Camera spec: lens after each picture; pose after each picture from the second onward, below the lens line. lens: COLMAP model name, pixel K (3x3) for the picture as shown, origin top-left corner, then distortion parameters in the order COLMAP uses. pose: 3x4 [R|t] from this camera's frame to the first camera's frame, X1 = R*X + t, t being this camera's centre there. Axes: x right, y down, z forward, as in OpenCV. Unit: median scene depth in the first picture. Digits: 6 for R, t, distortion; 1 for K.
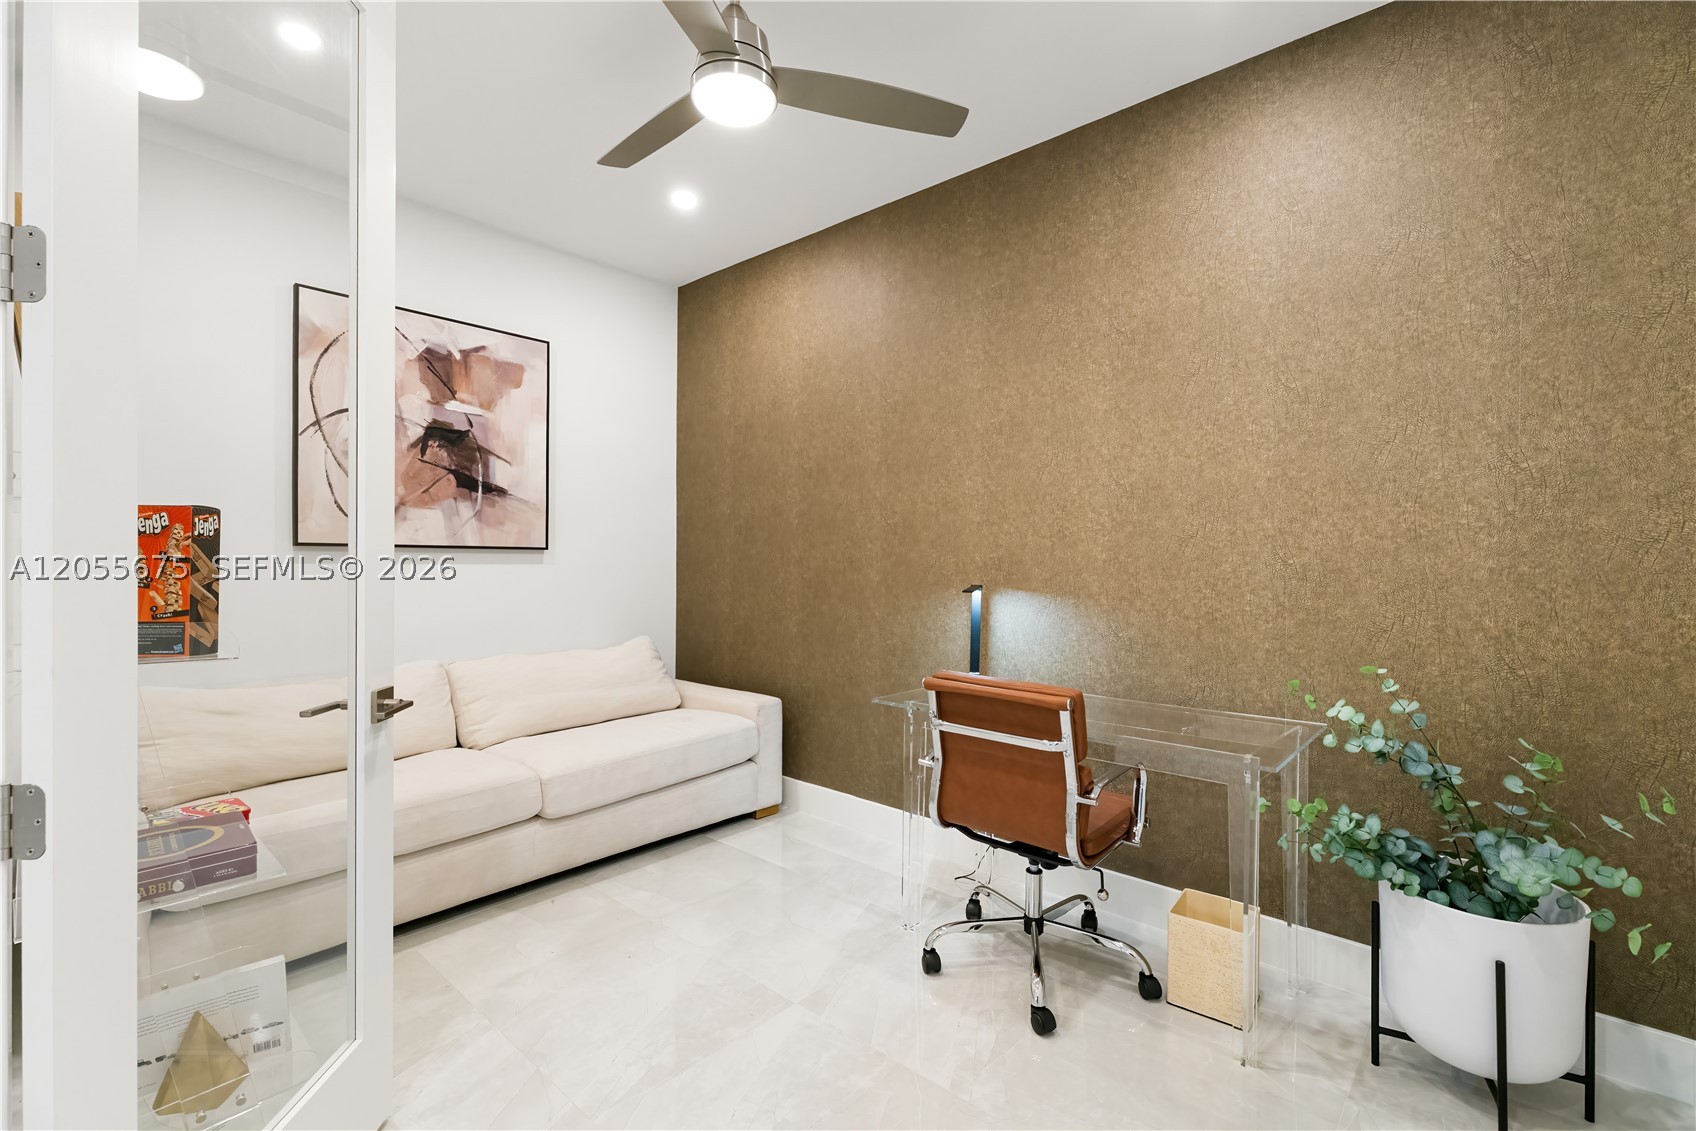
lens RADIAL K [[770.1, 0, 845.6], [0, 770.1, 558.4], [0, 0, 1]] dist [-0.000392, 0.000224]
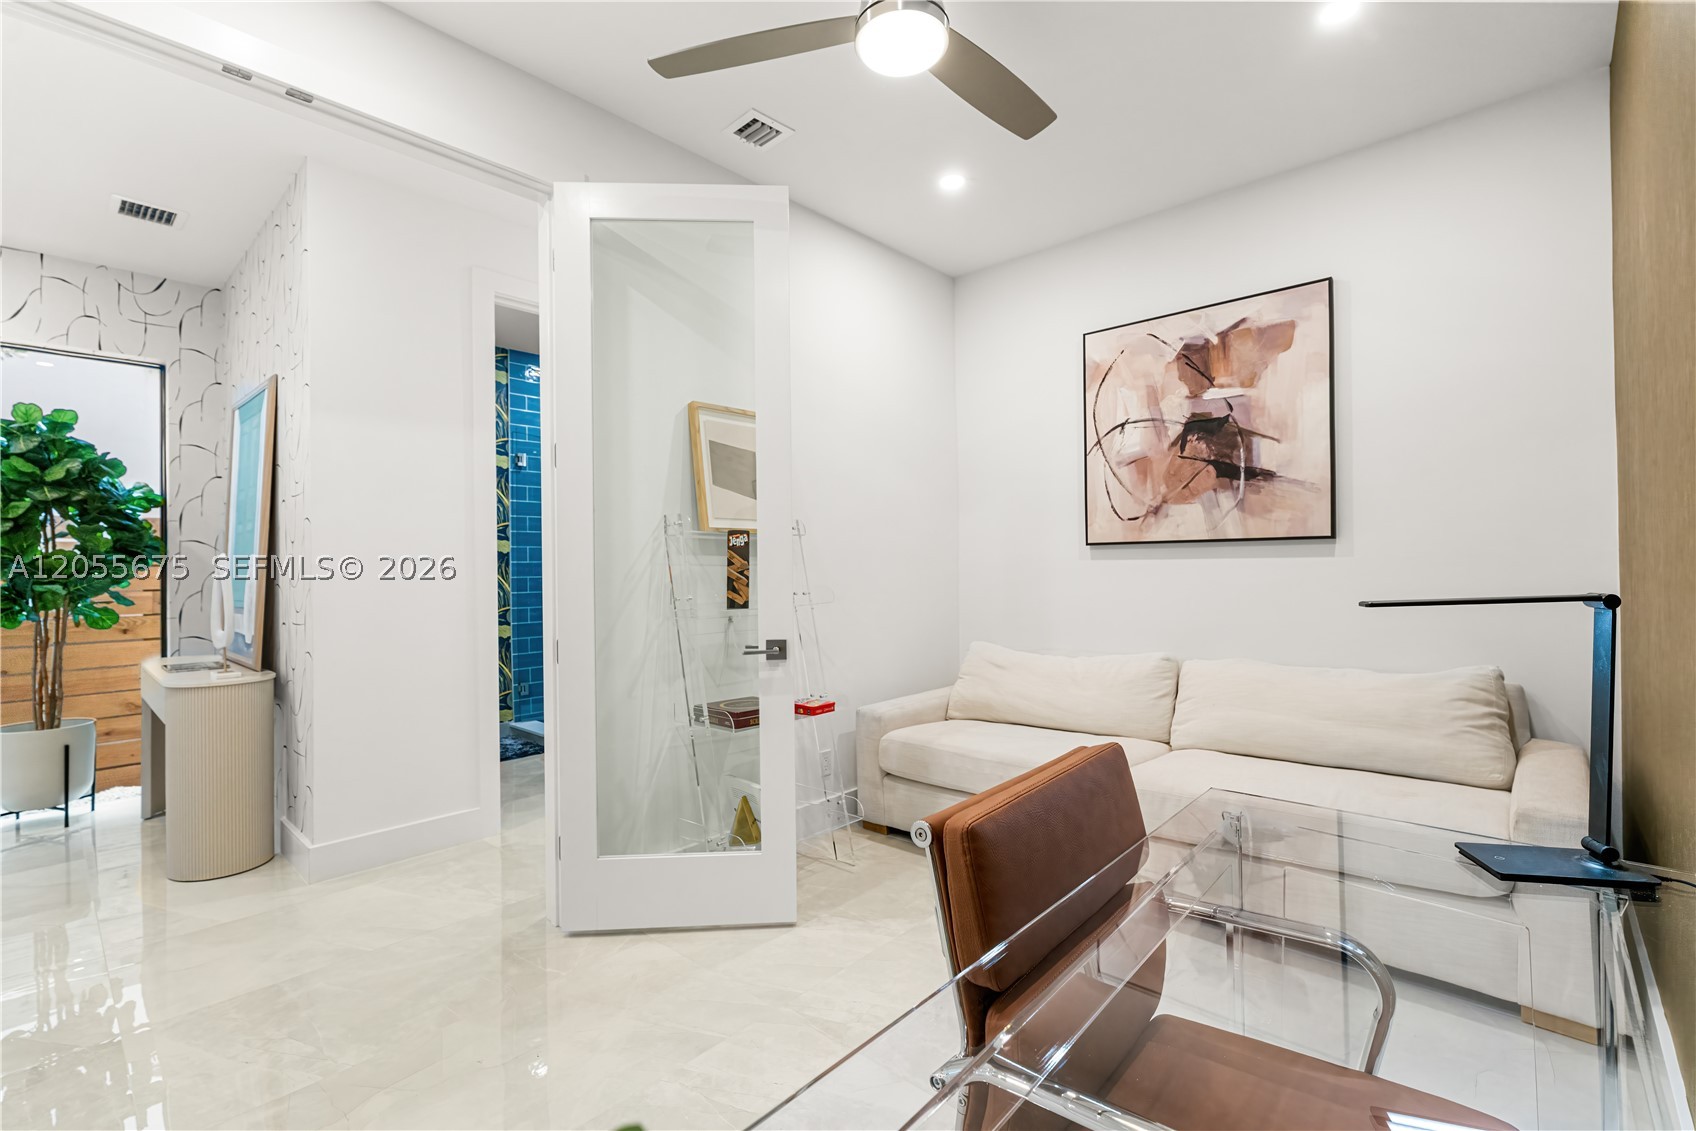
lens RADIAL K [[770.1, 0, 845.6], [0, 770.1, 558.4], [0, 0, 1]] dist [-0.000392, 0.000224]
pose [[-0.033857, -0.015513, -0.999306, 0.462339], [0.015870, 0.999745, -0.016058, 0.015474], [0.999301, -0.016403, -0.033602, 0.569593]]
